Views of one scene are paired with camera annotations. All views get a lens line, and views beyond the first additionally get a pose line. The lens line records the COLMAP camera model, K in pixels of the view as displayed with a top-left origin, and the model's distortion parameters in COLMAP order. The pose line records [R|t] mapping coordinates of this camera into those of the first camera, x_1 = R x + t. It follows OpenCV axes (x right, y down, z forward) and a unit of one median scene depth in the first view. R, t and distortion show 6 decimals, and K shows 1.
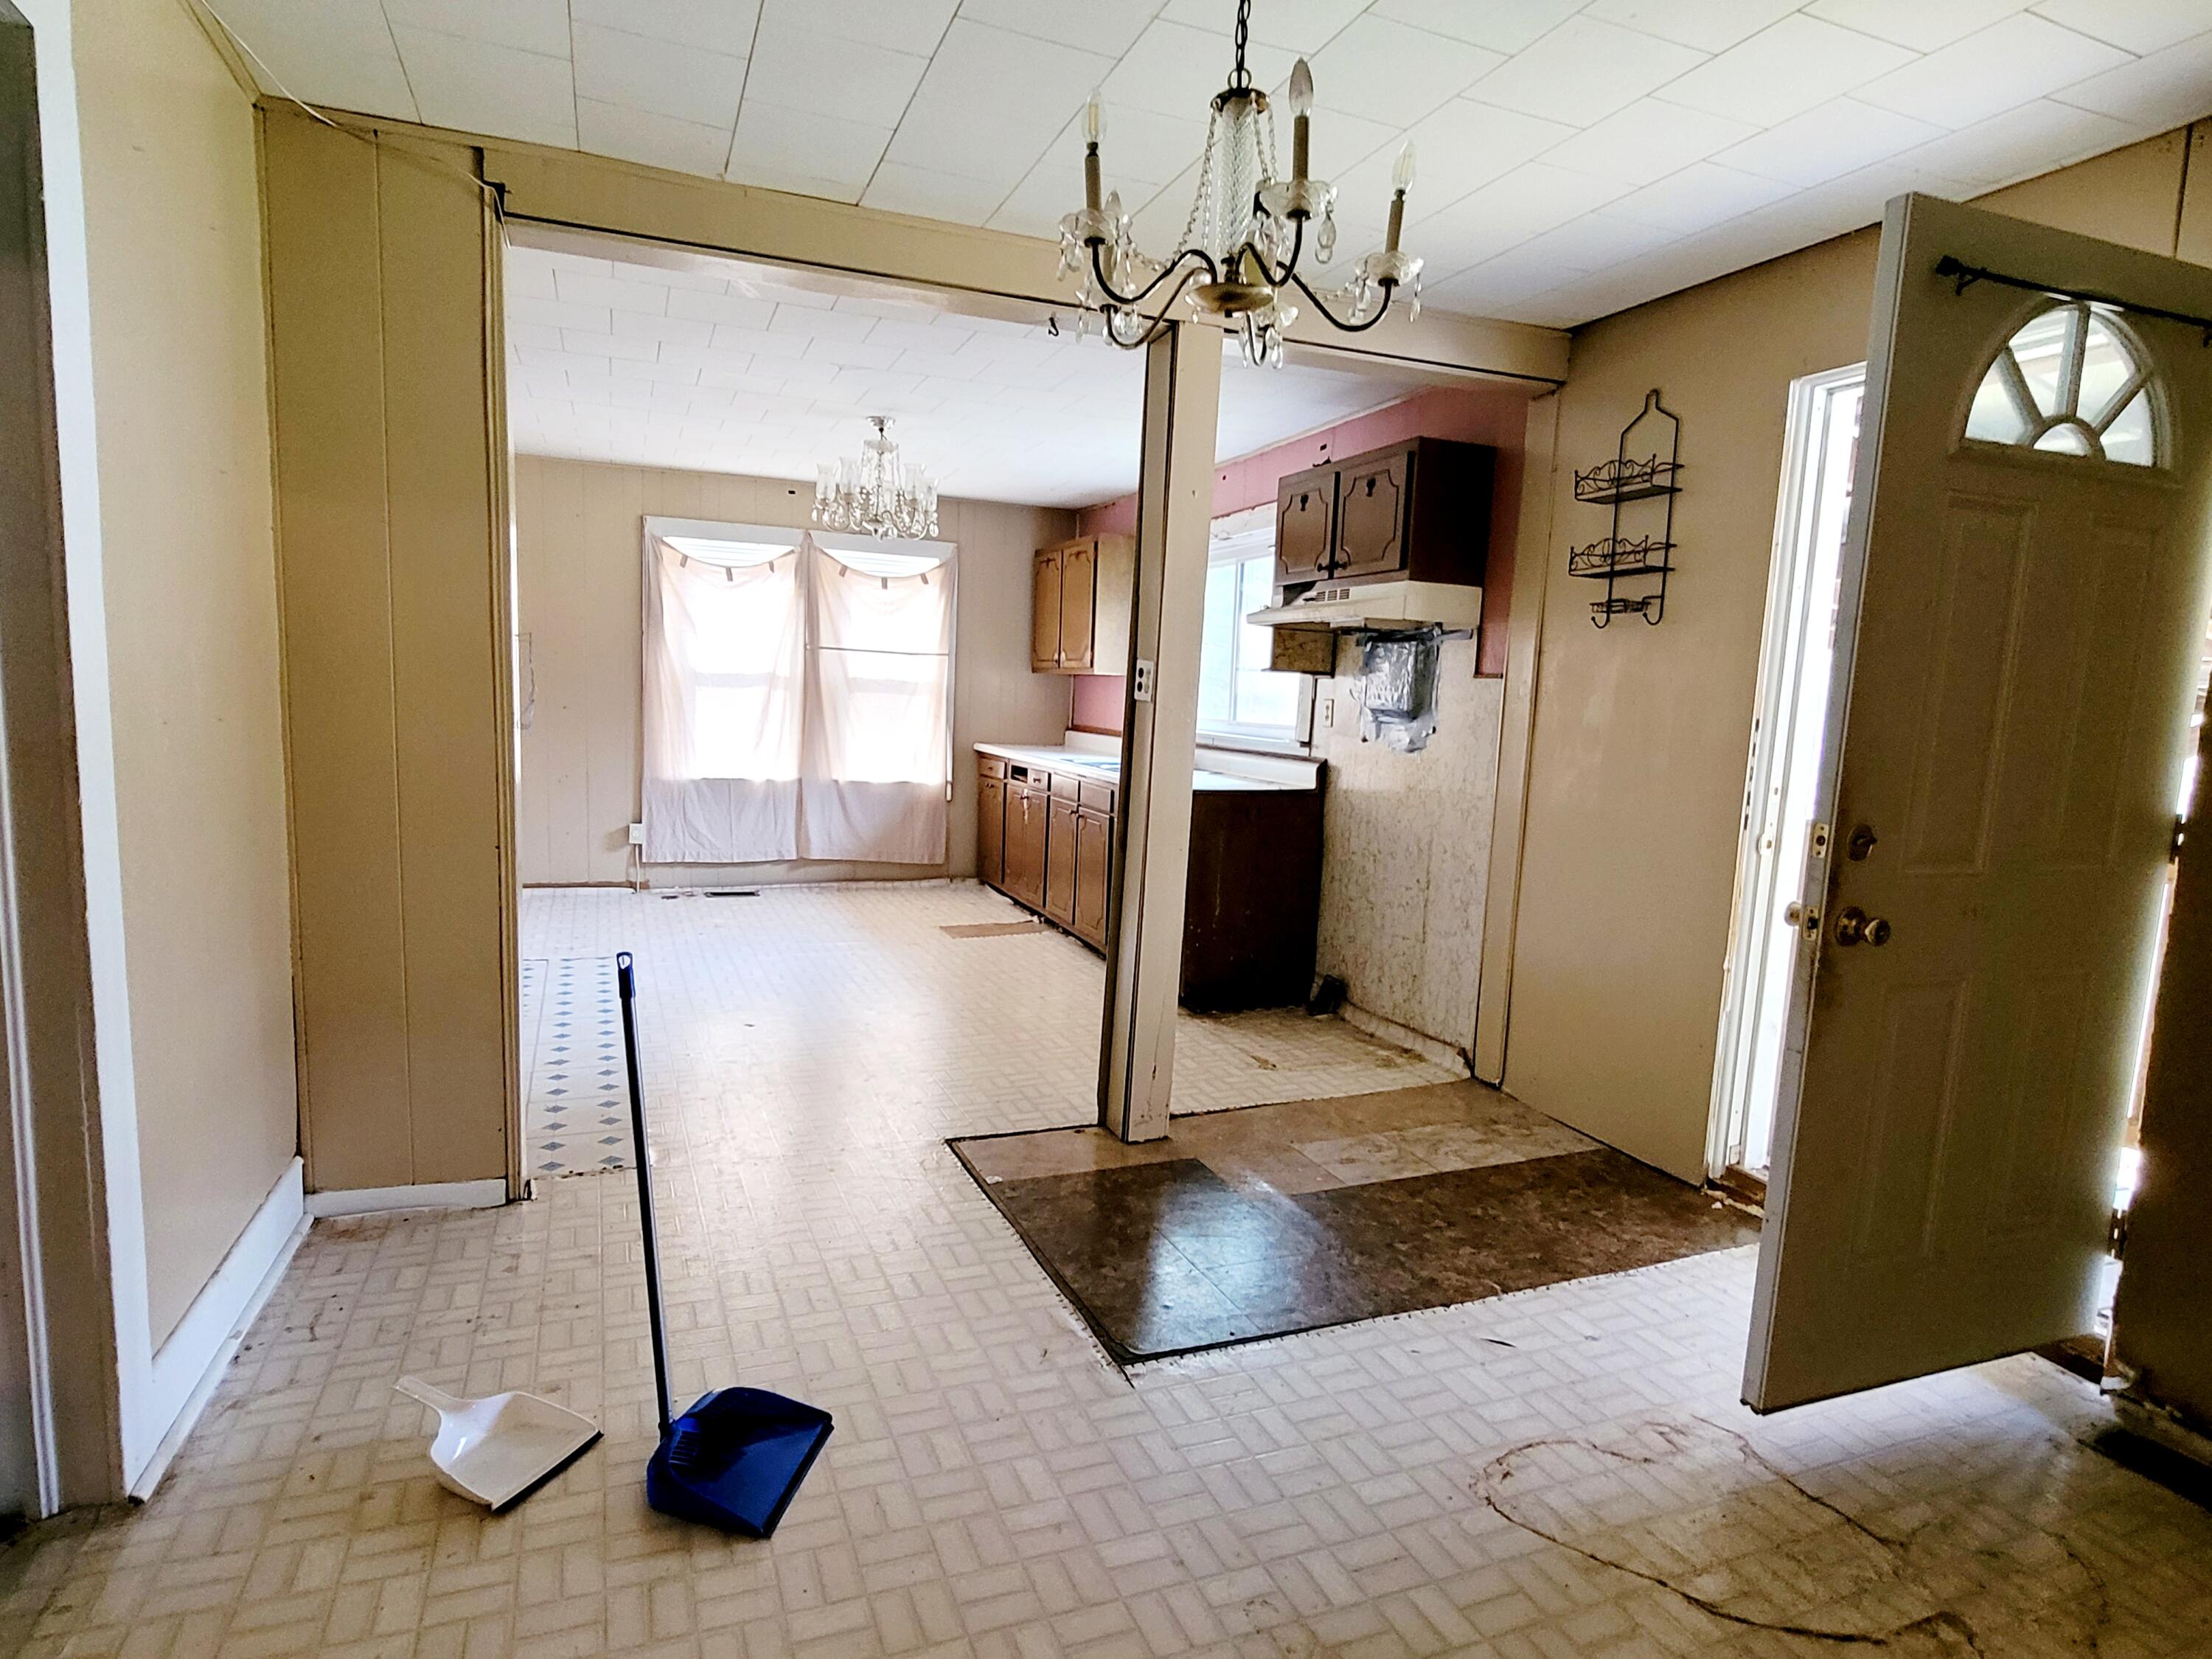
lens RADIAL K [[1206.0, 0, 1088.7], [0, 1206.0, 833.0], [0, 0, 1]] dist [-0.002343, -0.003333]
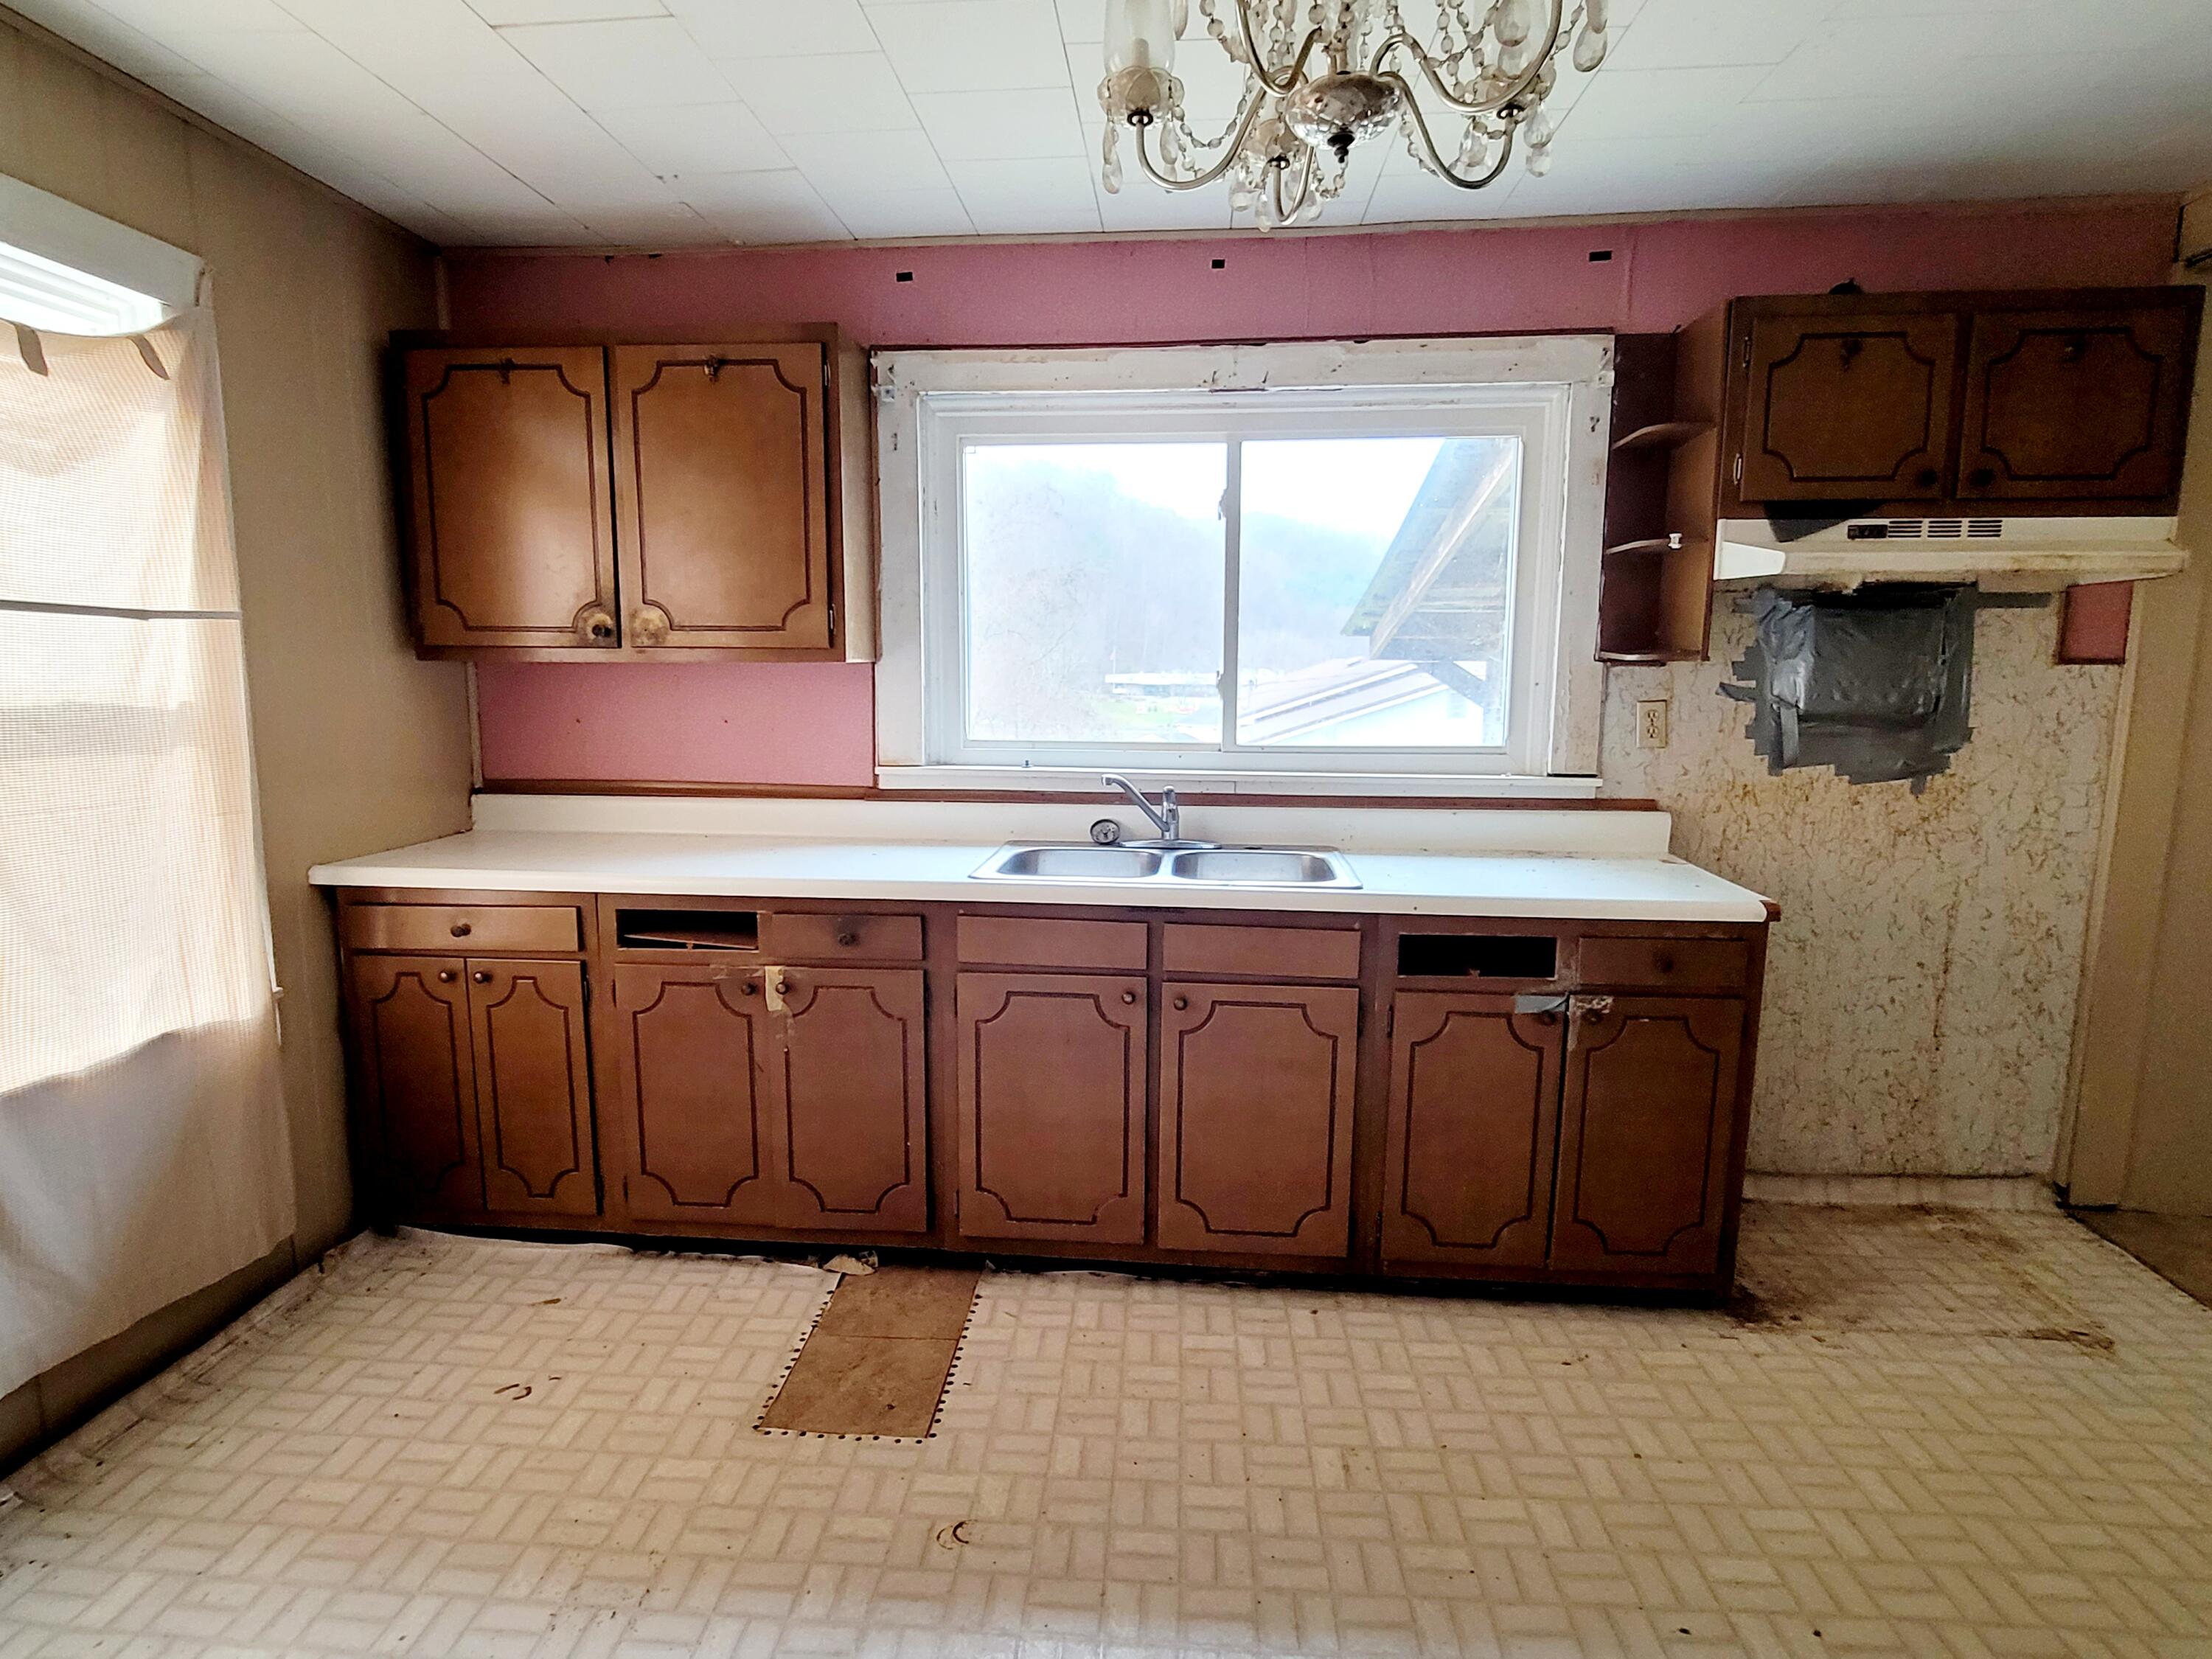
lens RADIAL K [[1206.0, 0, 1090.3], [0, 1206.0, 841.3], [0, 0, 1]] dist [-0.002343, -0.003333]
pose [[0.443745, -0.169202, 0.880035, -0.343659], [0.120403, 0.984367, 0.128550, -0.114132], [-0.888028, 0.048916, 0.457180, 0.730488]]
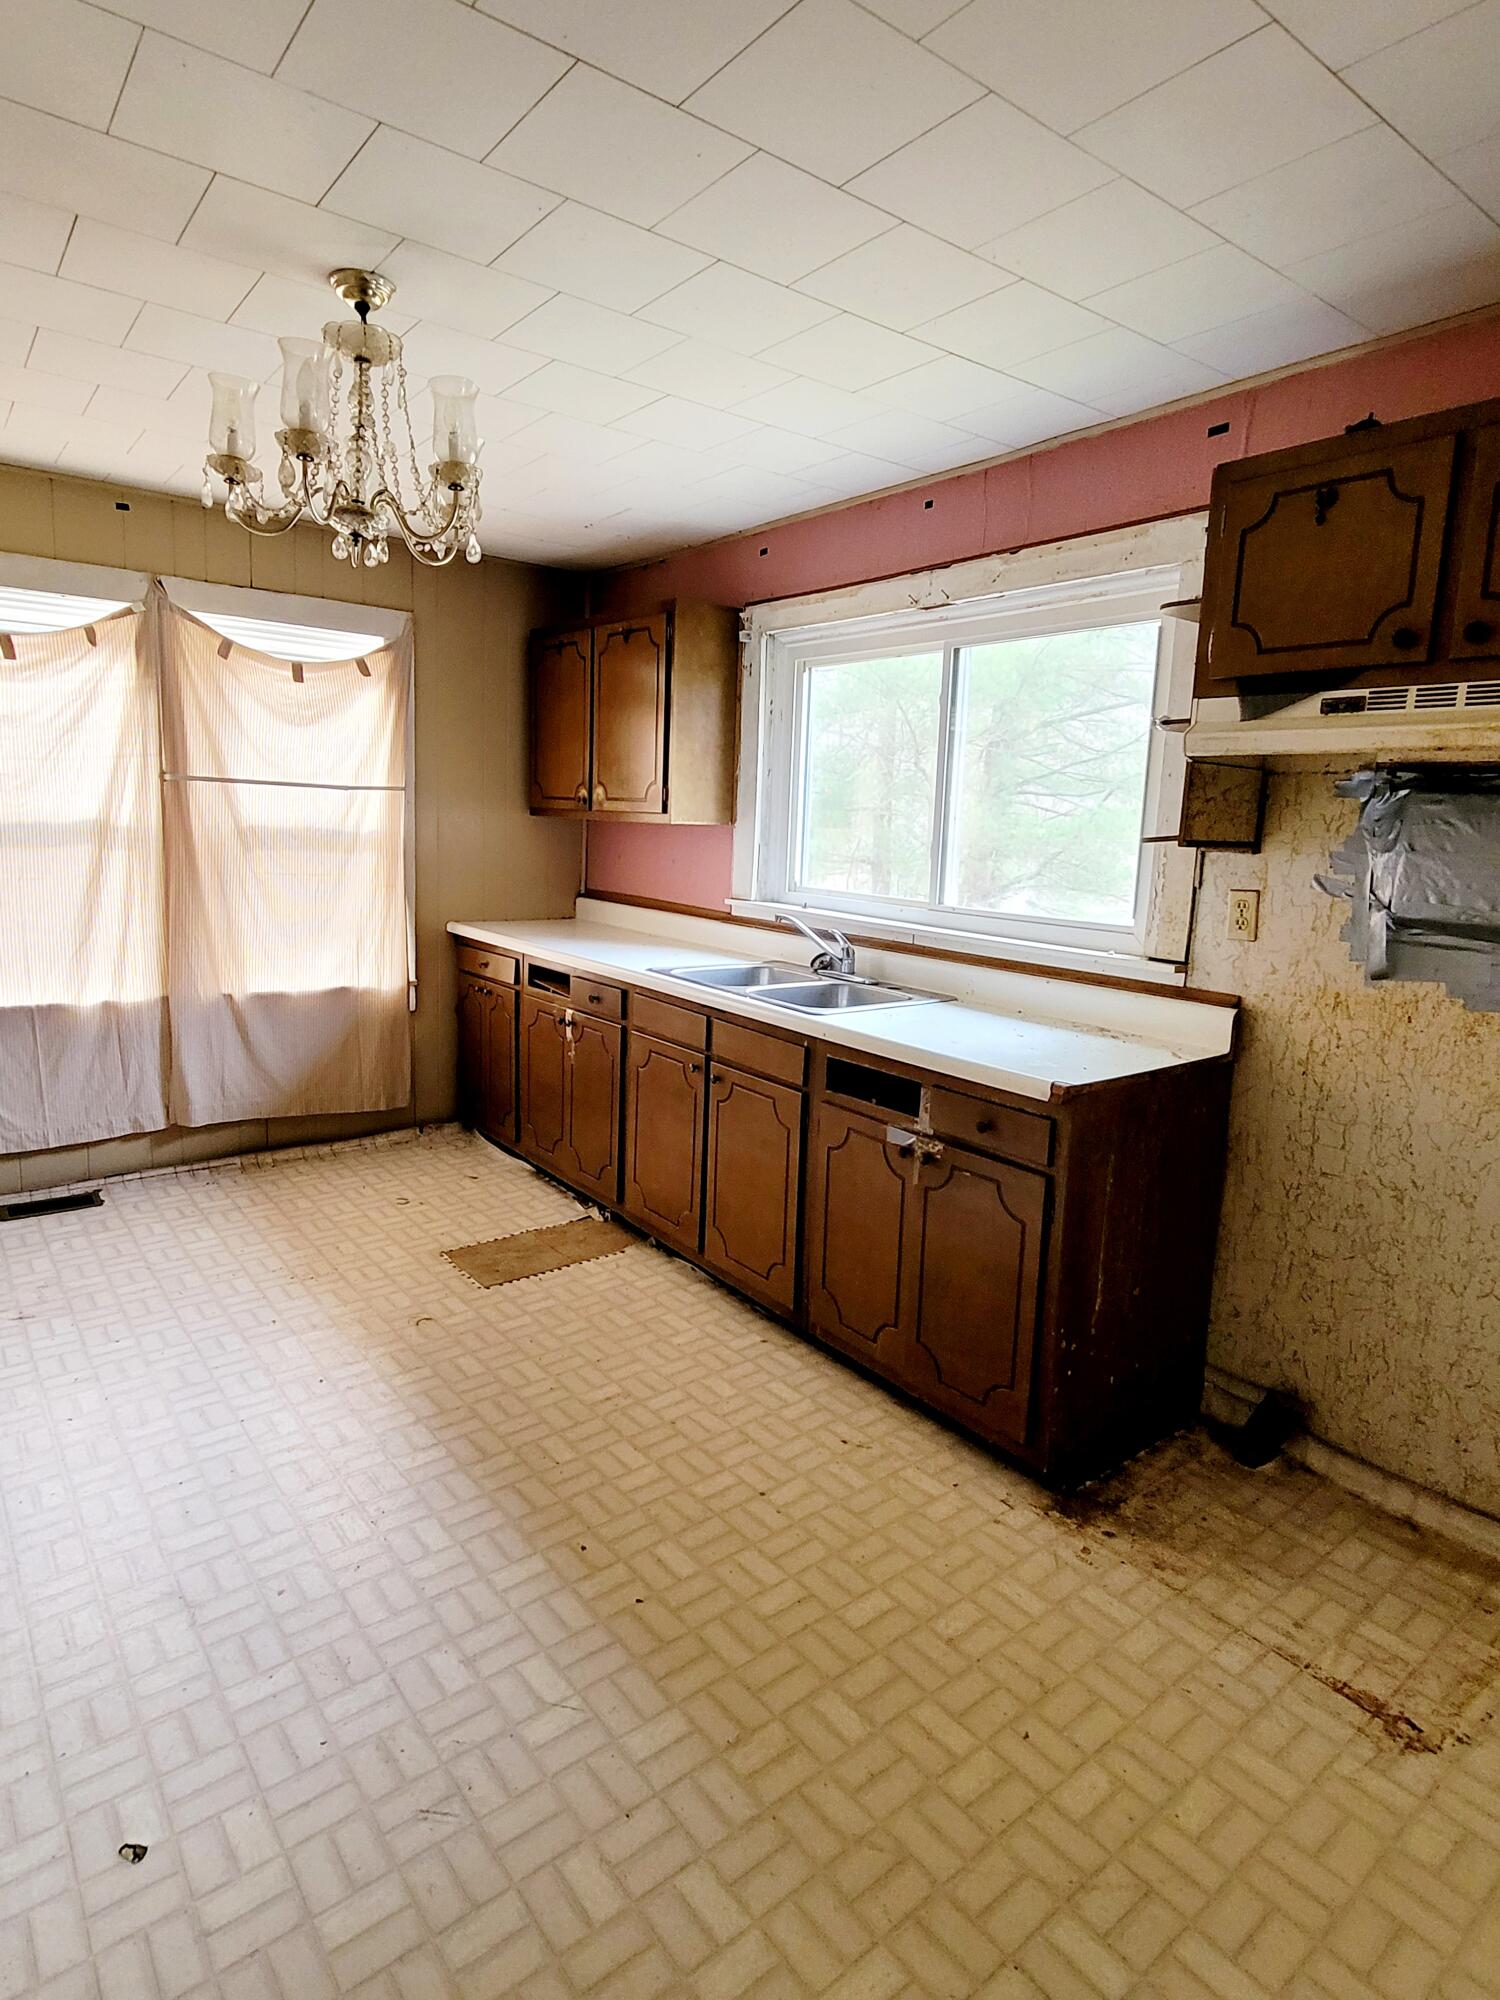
lens RADIAL K [[1090.4, 0, 734.3], [0, 1090.4, 980.5], [0, 0, 1]] dist [-0.002343, -0.003333]
pose [[0.960651, -0.046036, 0.273918, -0.124627], [0.033787, 0.998214, 0.049268, -0.076494], [-0.275697, -0.038075, 0.960490, 0.433902]]
